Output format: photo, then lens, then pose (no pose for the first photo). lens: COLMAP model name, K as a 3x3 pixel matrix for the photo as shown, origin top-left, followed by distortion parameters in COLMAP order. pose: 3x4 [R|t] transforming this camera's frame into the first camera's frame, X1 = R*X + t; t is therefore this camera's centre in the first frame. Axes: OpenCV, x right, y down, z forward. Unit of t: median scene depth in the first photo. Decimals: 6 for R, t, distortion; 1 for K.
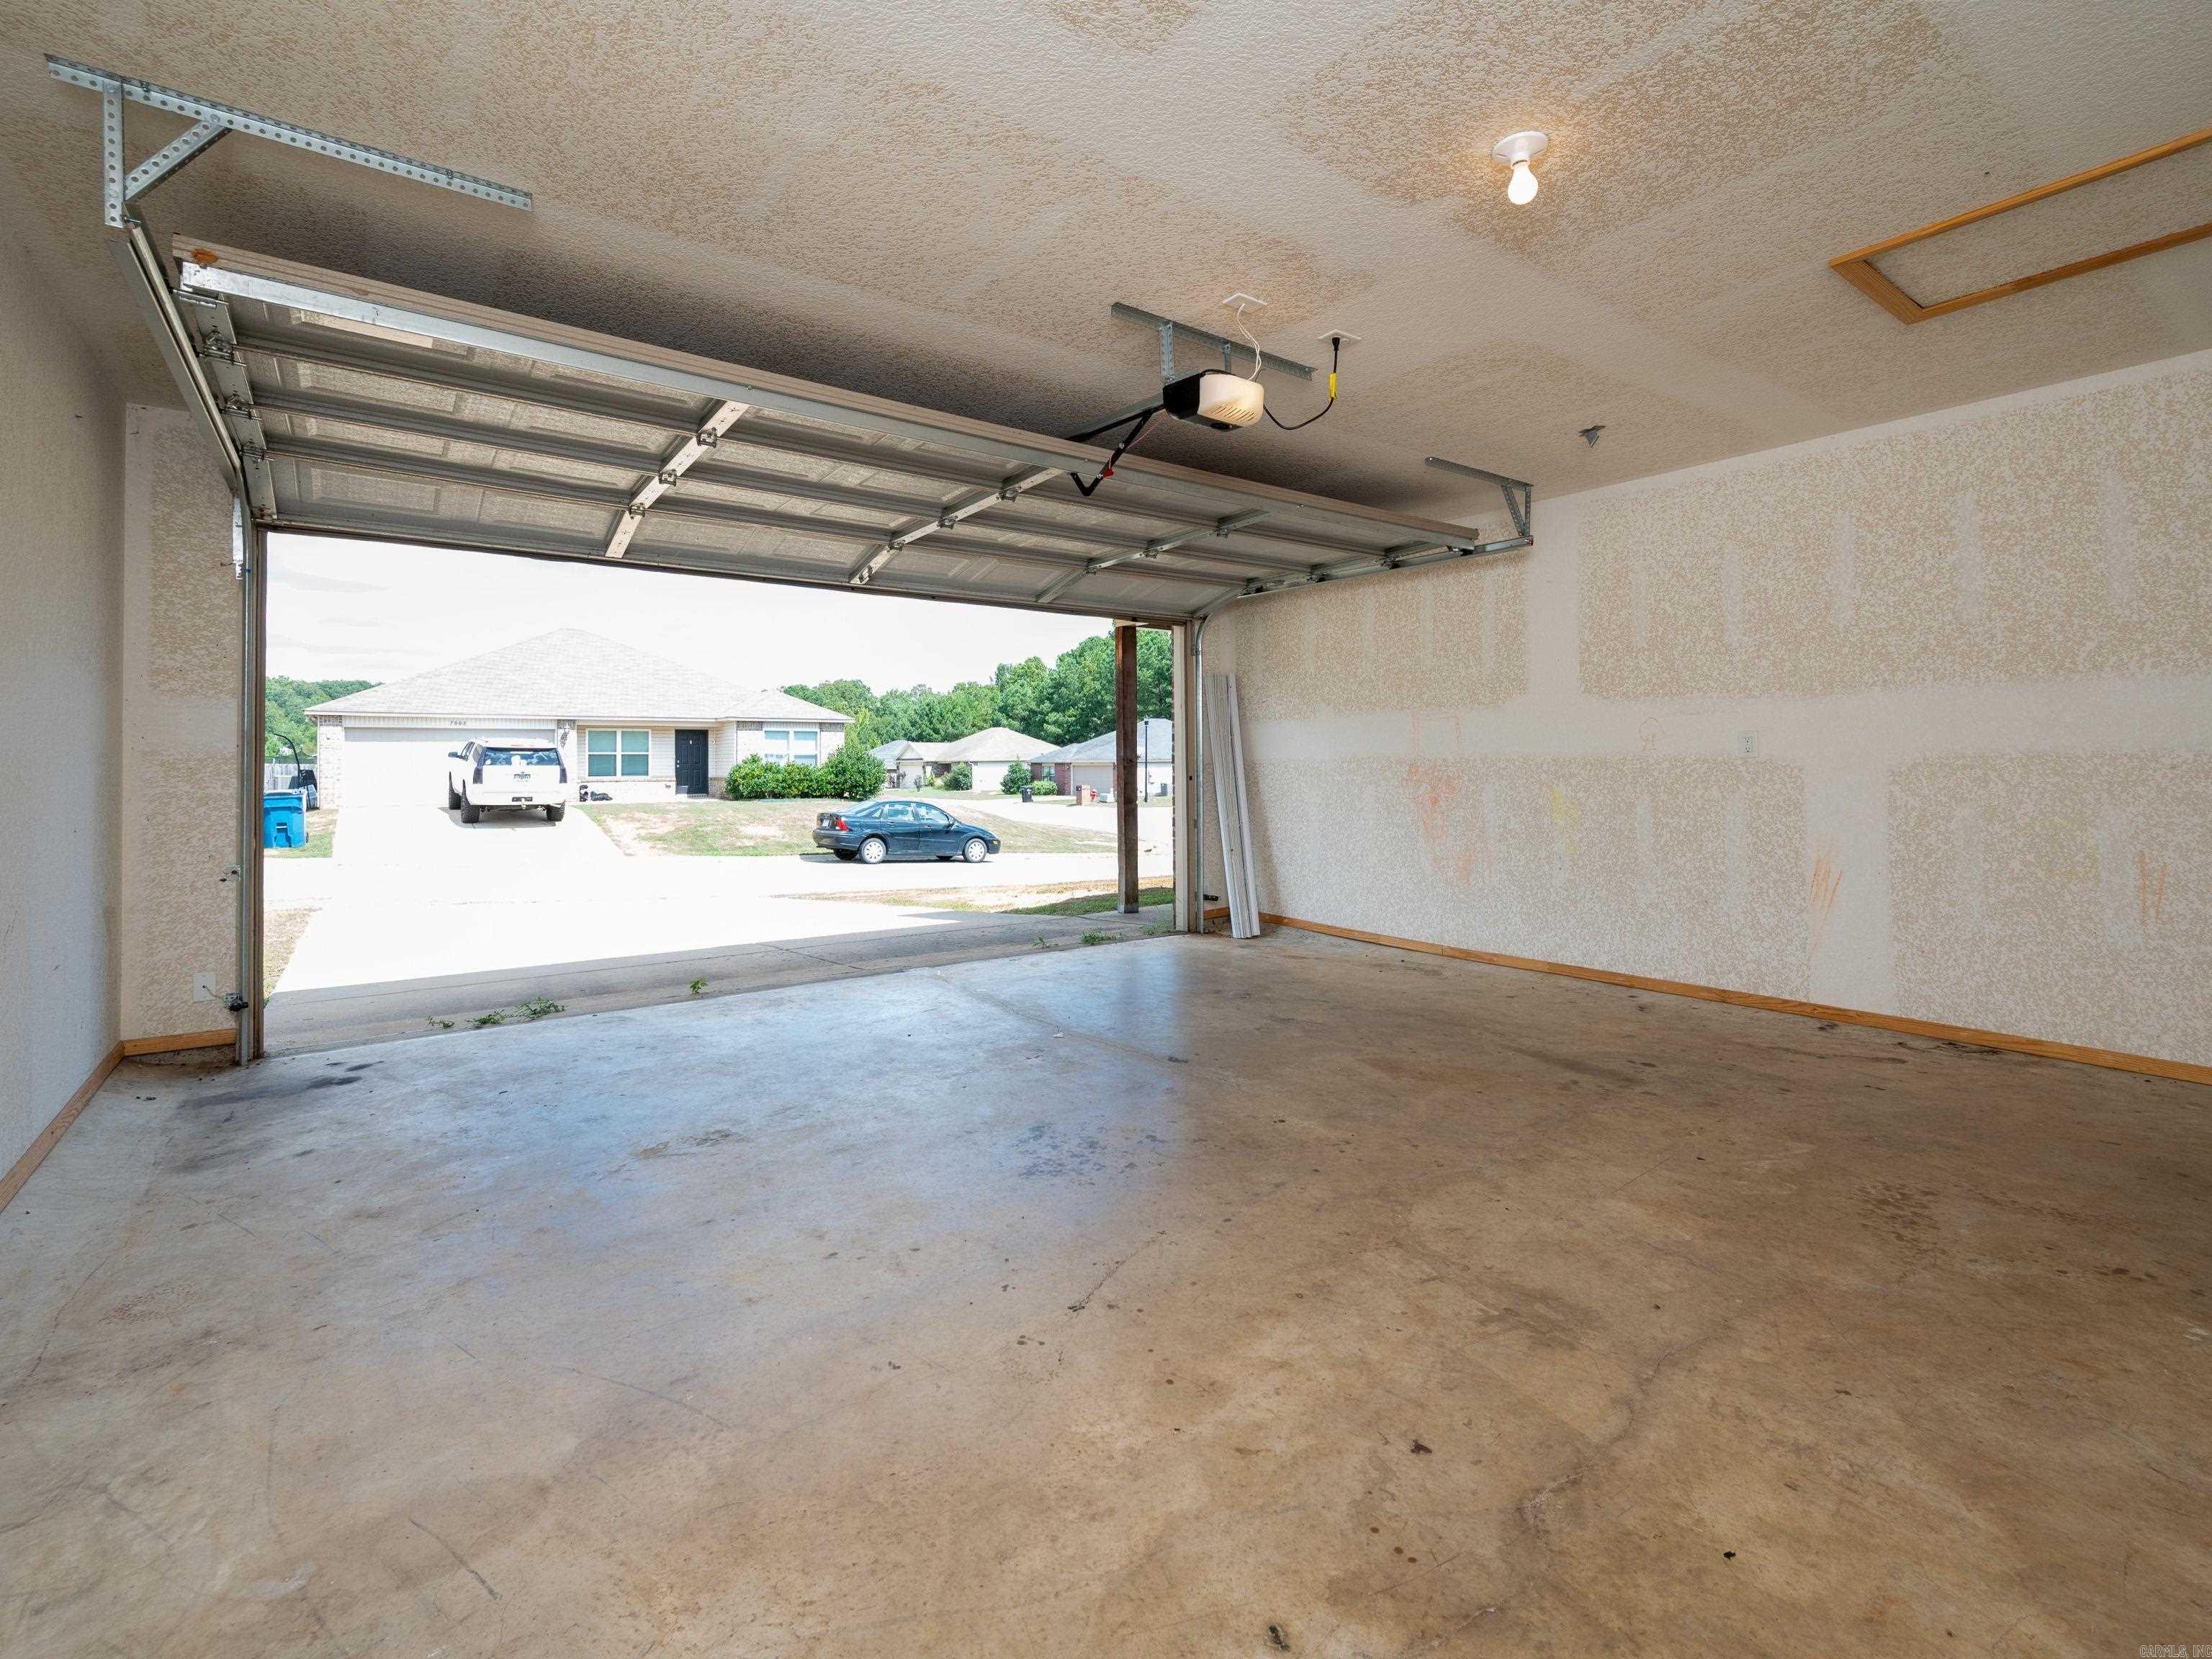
lens RADIAL K [[993.8, 0, 1102.0], [0, 993.8, 779.1], [0, 0, 1]] dist [0.000108, -0.000195]
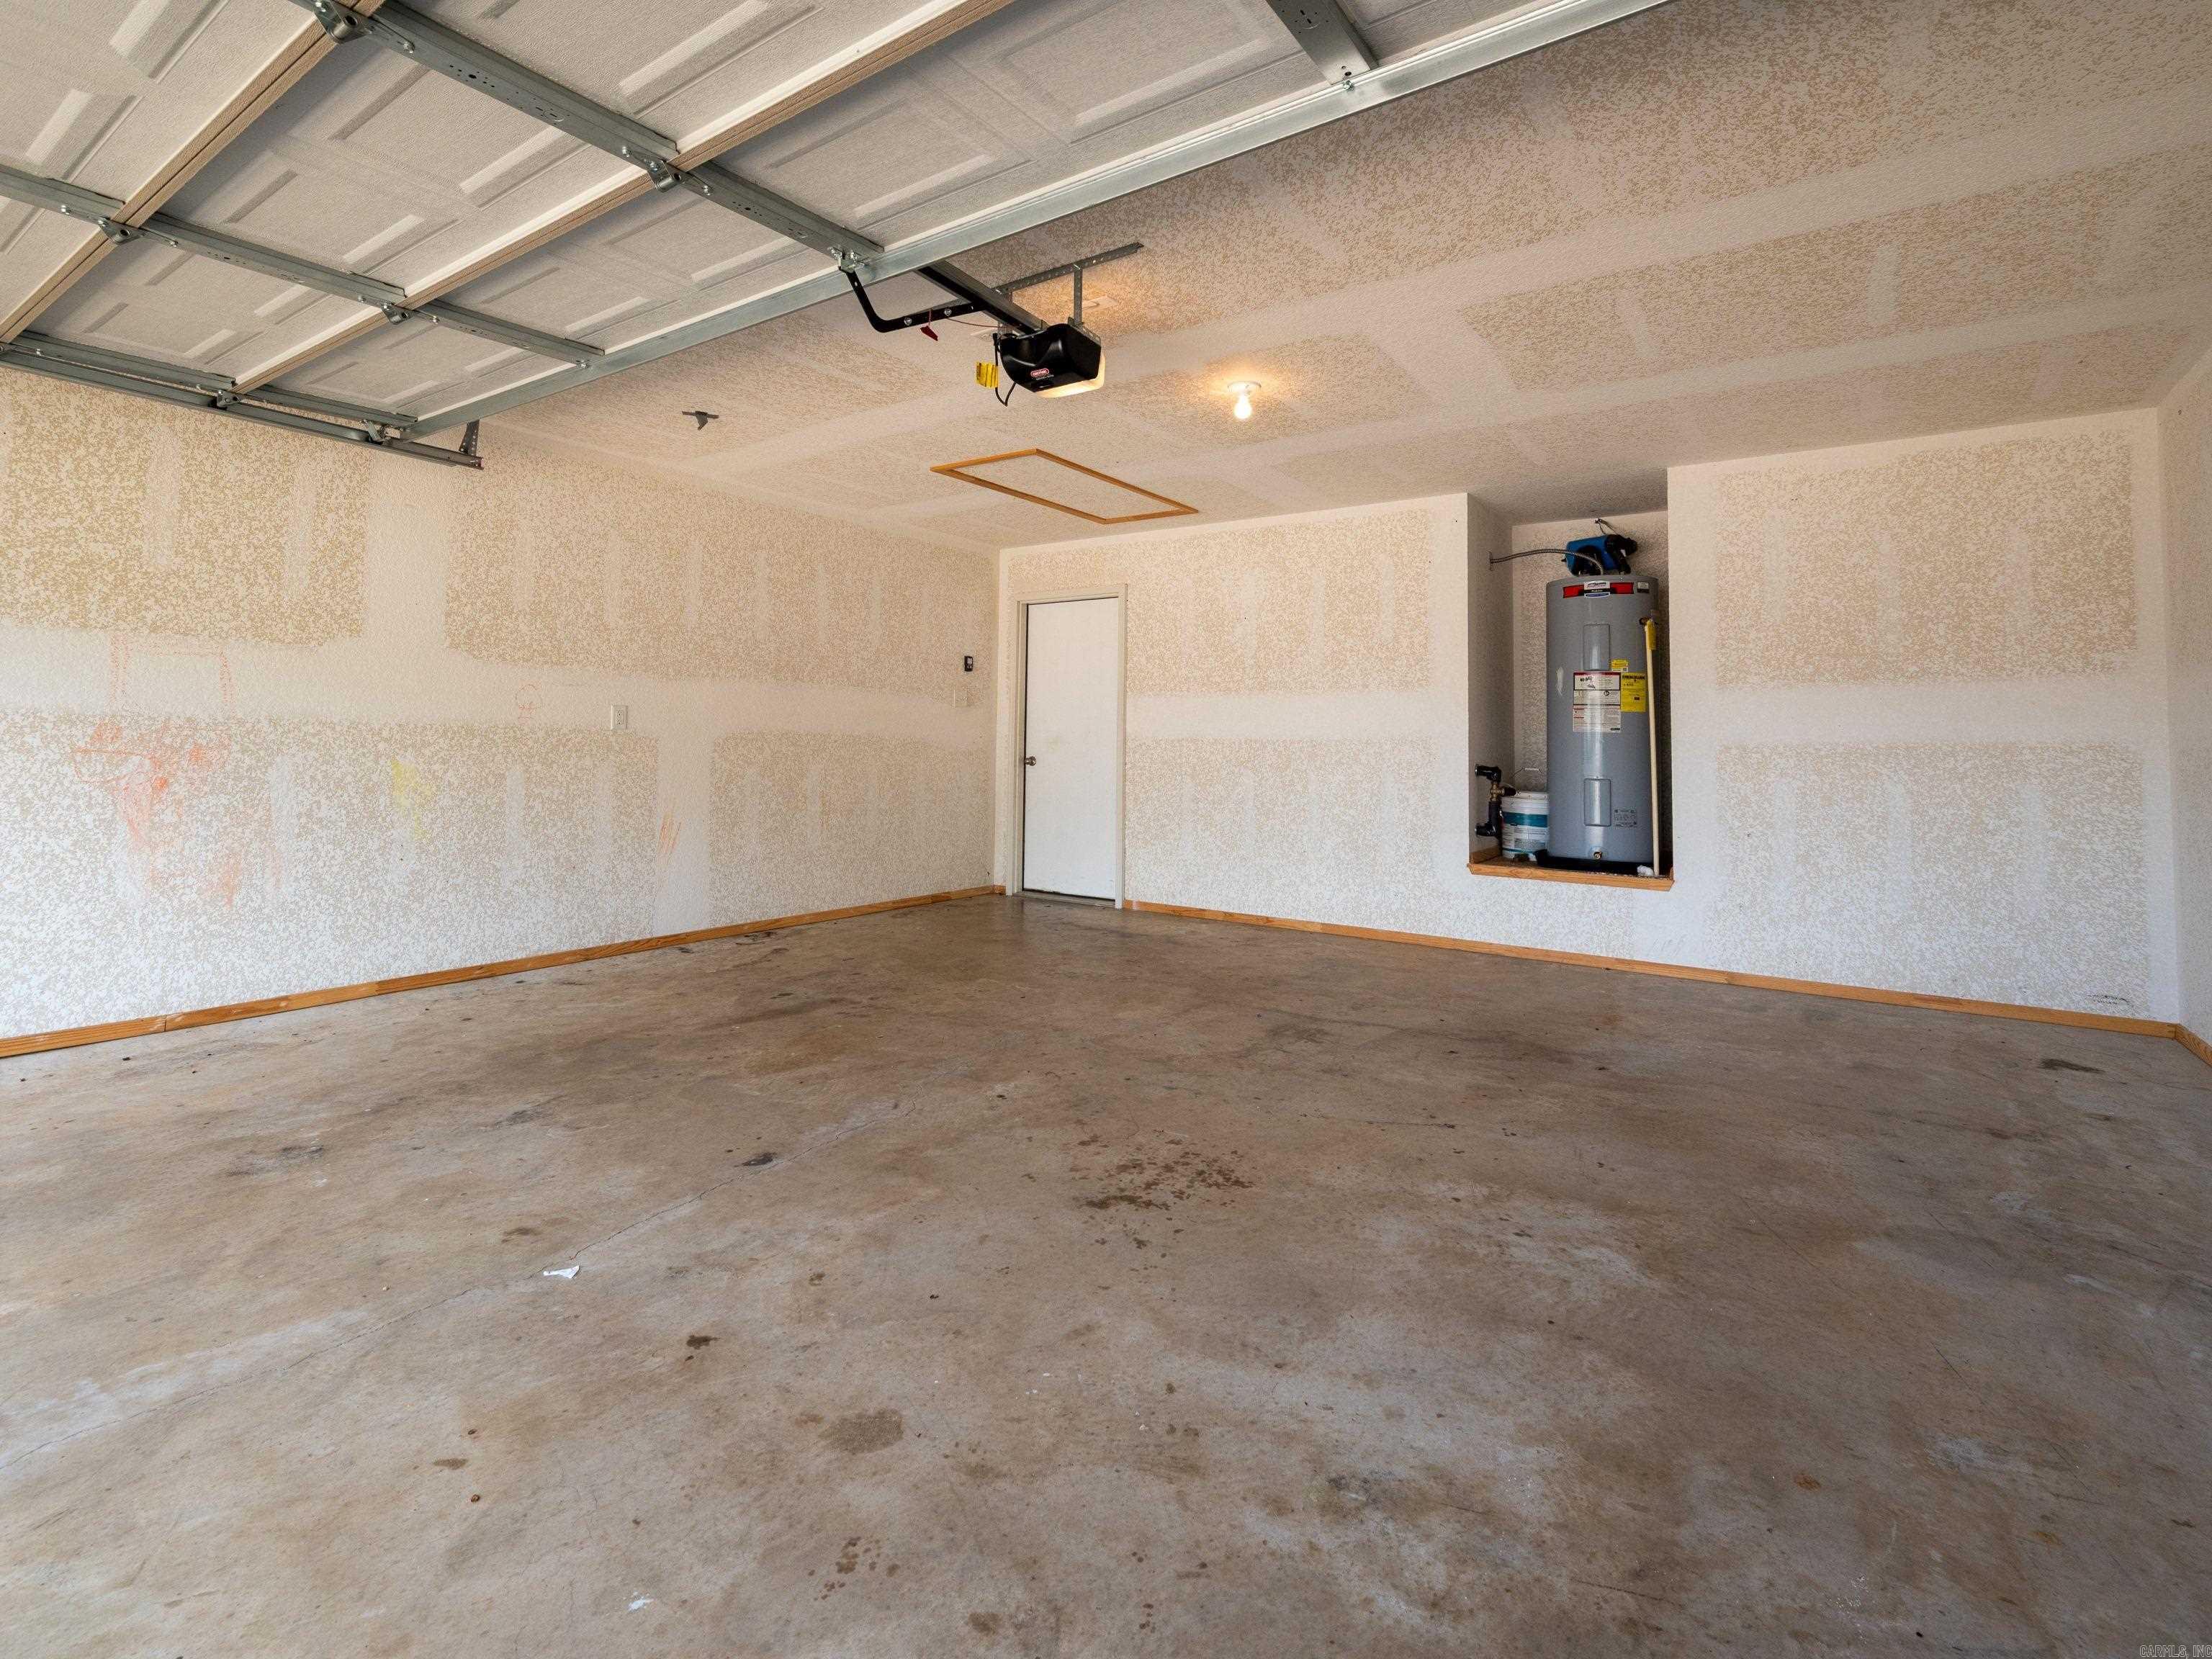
lens RADIAL K [[914.1, 0, 1110.5], [0, 914.1, 723.3], [0, 0, 1]] dist [-0.000810, -0.000062]
pose [[-0.256430, 0.026325, 0.966204, -0.469568], [0.001655, 0.999640, -0.026797, -0.000033], [-0.966561, -0.005273, -0.256381, 0.726161]]
